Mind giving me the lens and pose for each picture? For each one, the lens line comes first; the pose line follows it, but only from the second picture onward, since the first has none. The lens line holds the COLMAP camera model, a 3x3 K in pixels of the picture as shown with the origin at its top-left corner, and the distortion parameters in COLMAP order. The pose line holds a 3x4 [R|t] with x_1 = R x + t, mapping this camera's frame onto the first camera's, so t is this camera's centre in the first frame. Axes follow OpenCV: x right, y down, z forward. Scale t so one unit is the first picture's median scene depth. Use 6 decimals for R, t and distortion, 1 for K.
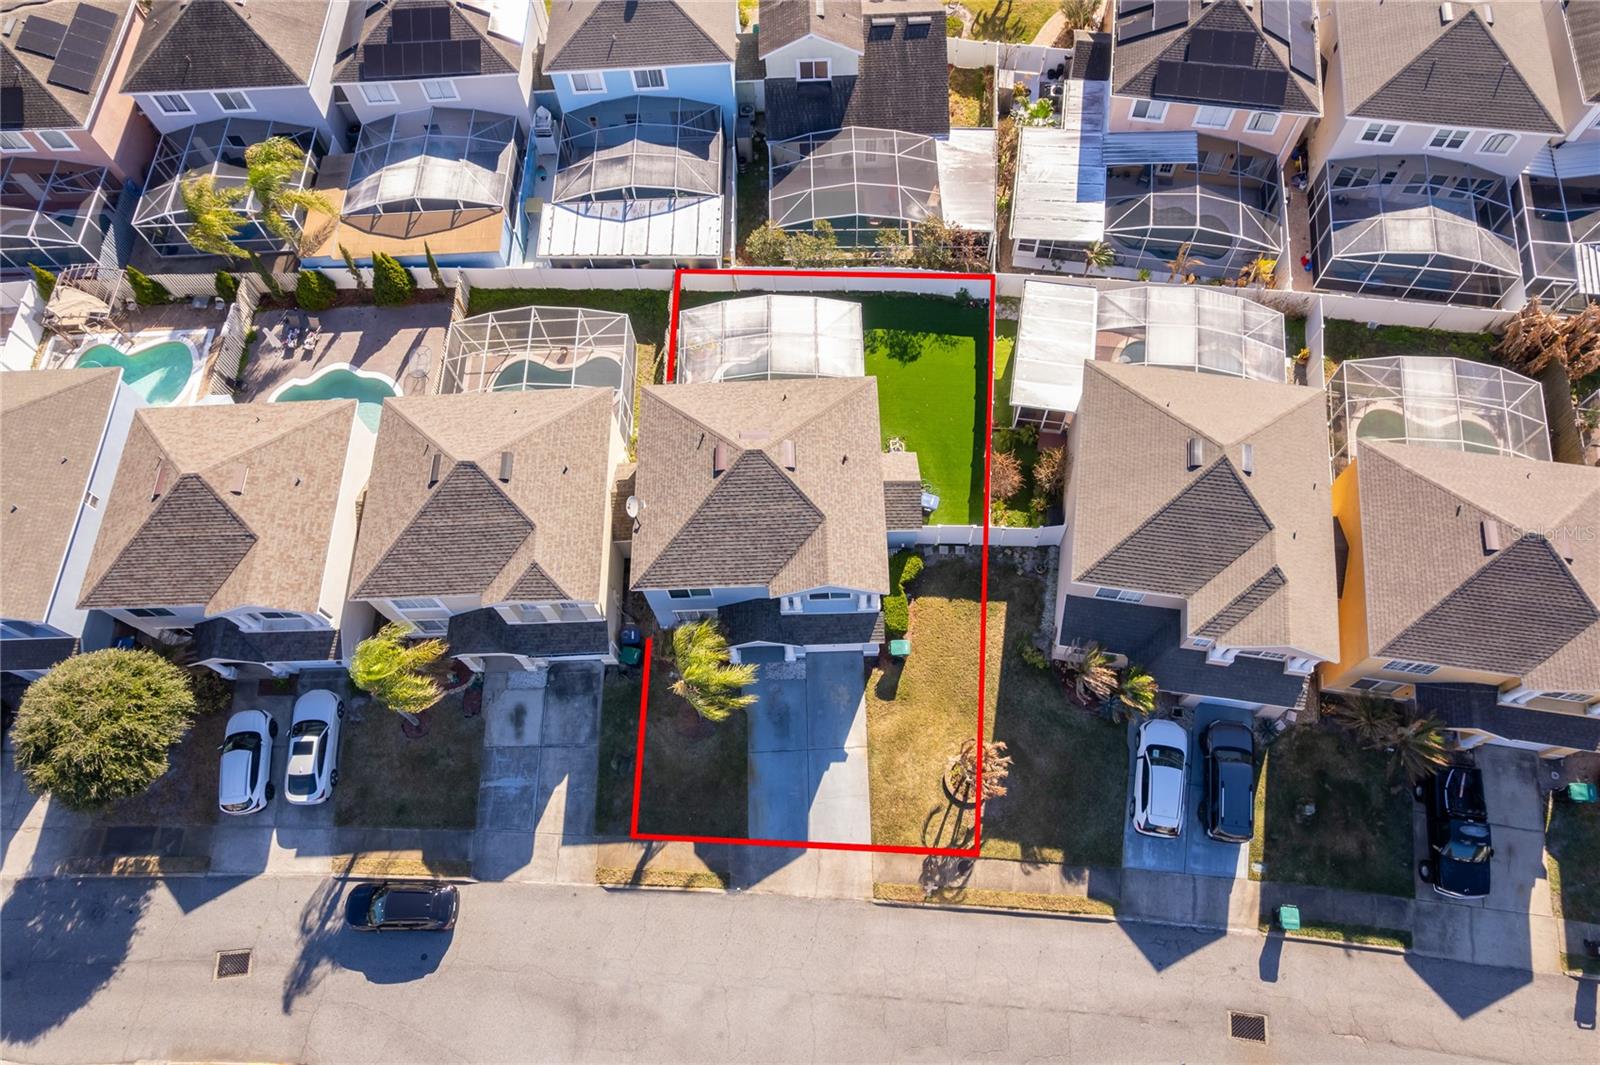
lens RADIAL K [[1019.7, 0, 804.5], [0, 1019.7, 542.9], [0, 0, 1]] dist [-0.078792, 0.072312]
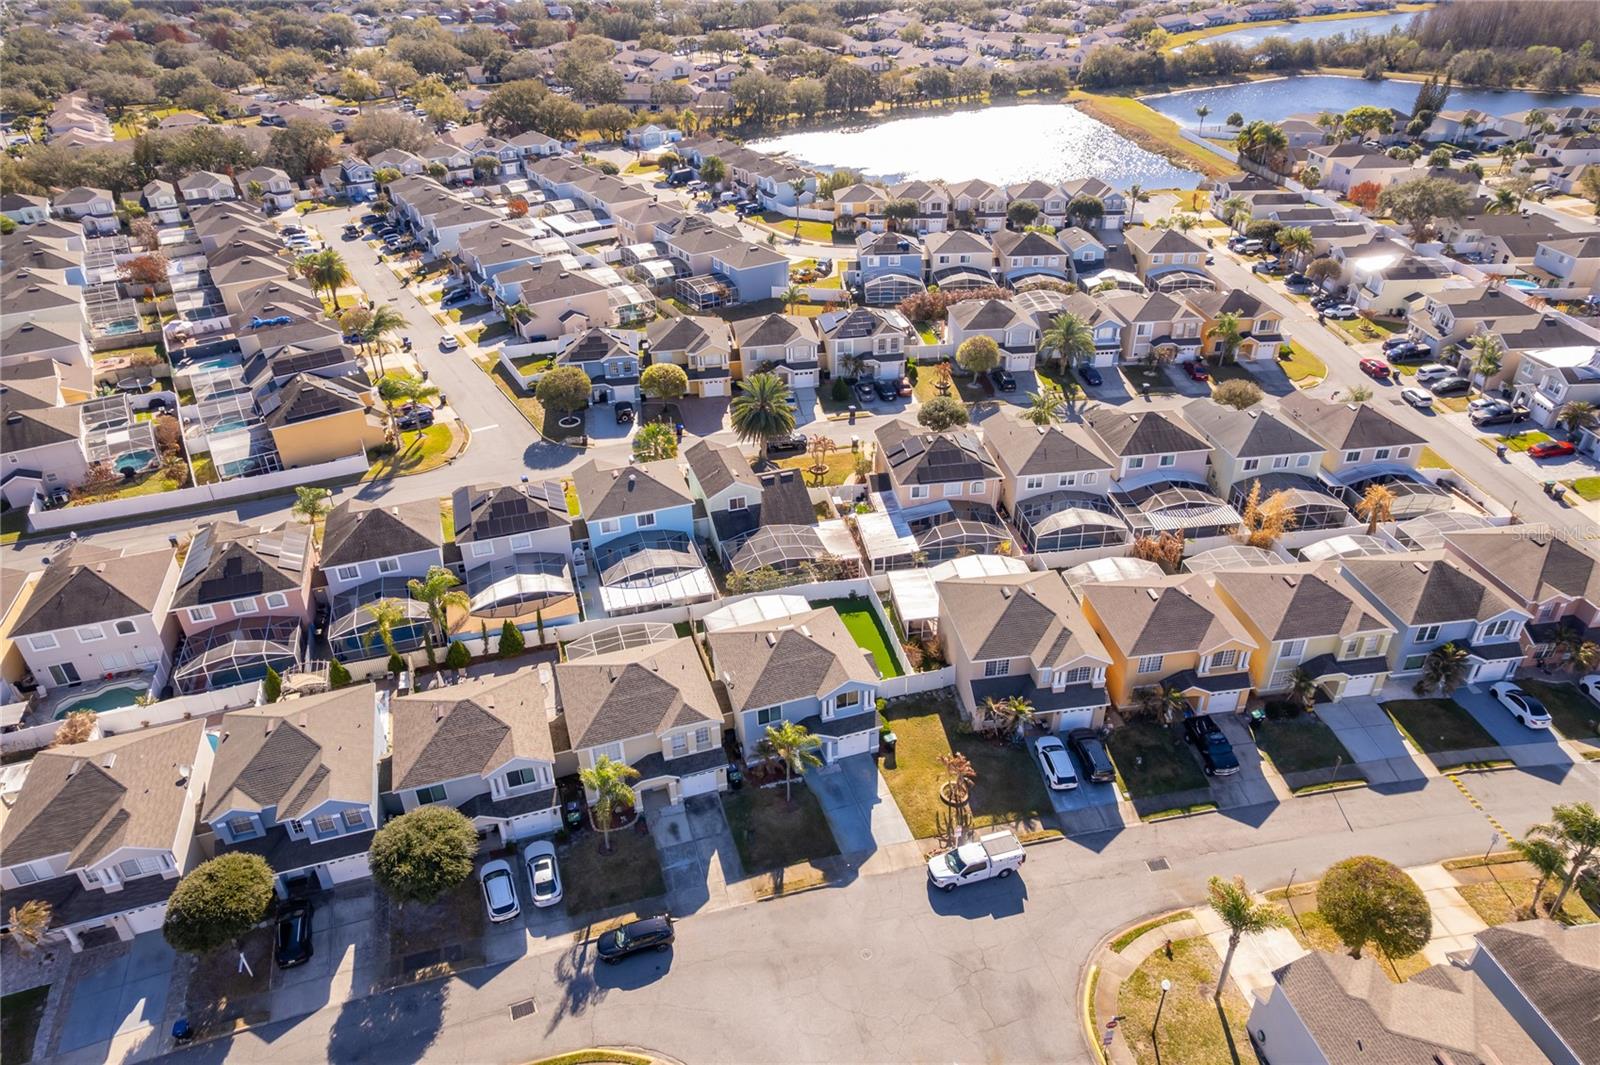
lens RADIAL K [[1019.7, 0, 804.5], [0, 1019.7, 542.9], [0, 0, 1]] dist [-0.078792, 0.072312]
pose [[0.954382, -0.138946, 0.264290, -0.454500], [0.262484, 0.812326, -0.520795, 0.697247], [-0.142327, 0.566410, 0.811741, -0.551852]]
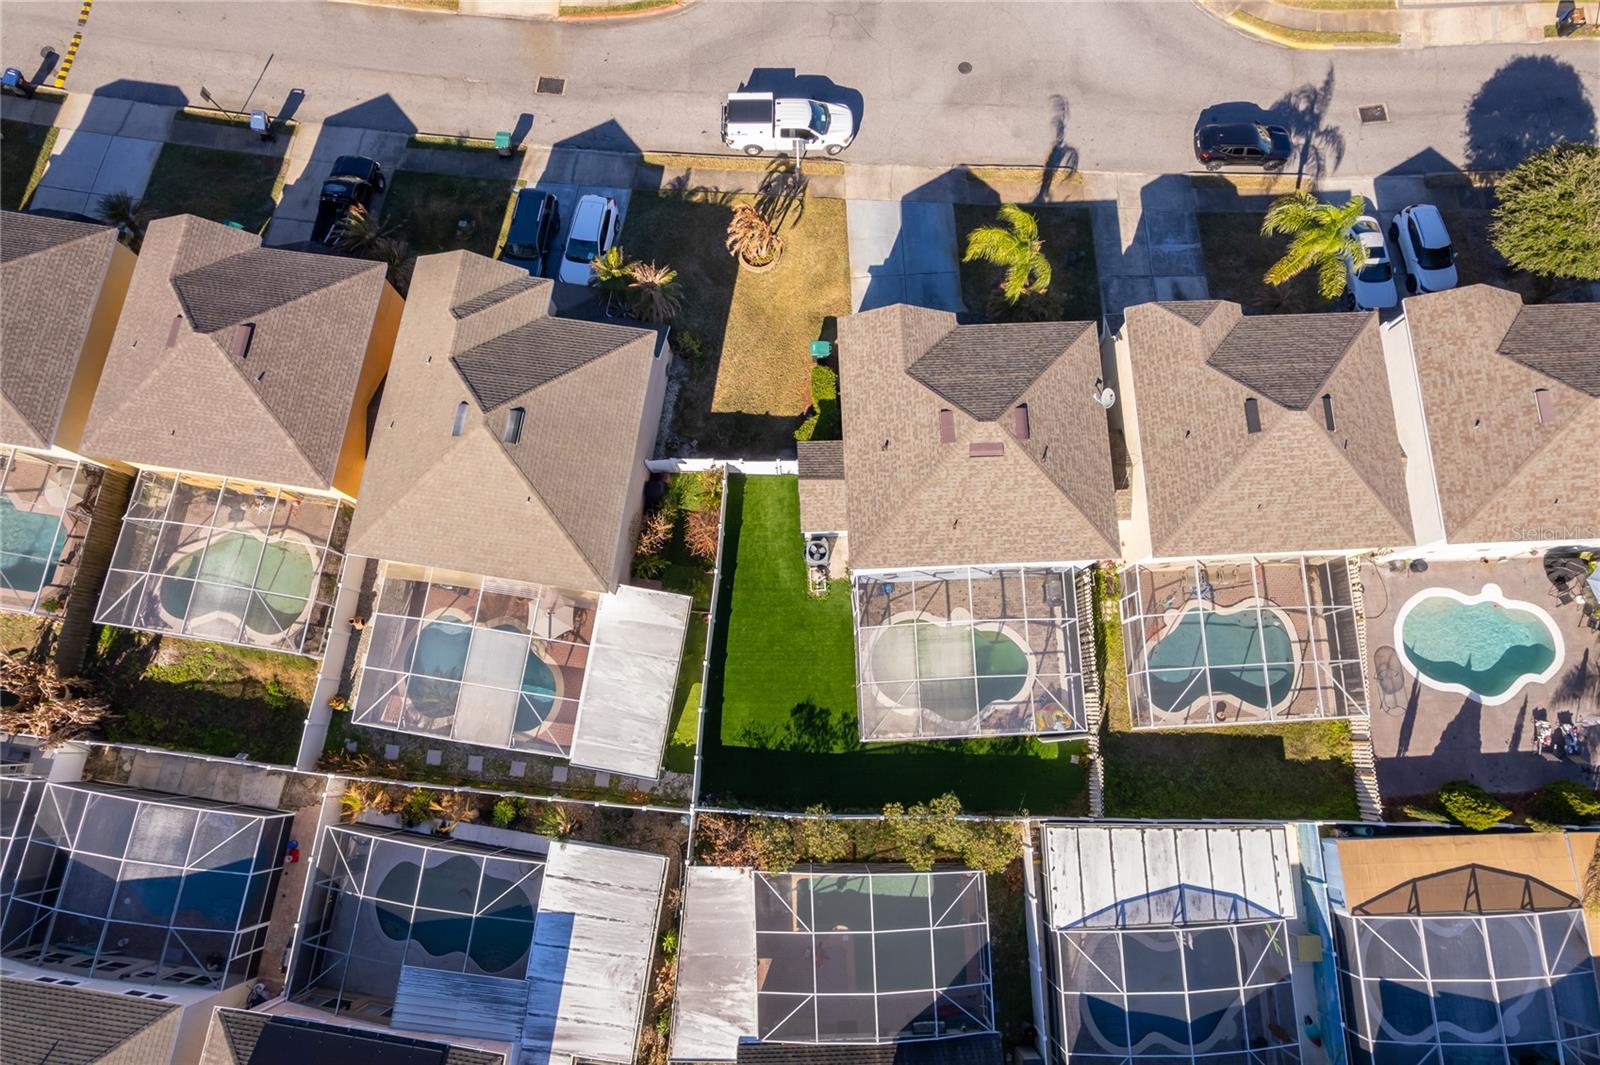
lens RADIAL K [[1019.7, 0, 804.5], [0, 1019.7, 542.9], [0, 0, 1]] dist [-0.078792, 0.072312]
pose [[-0.998991, 0.026553, 0.036212, 0.079576], [0.000191, -0.803914, 0.594746, -0.678240], [0.044904, 0.594153, 0.803098, 0.296661]]
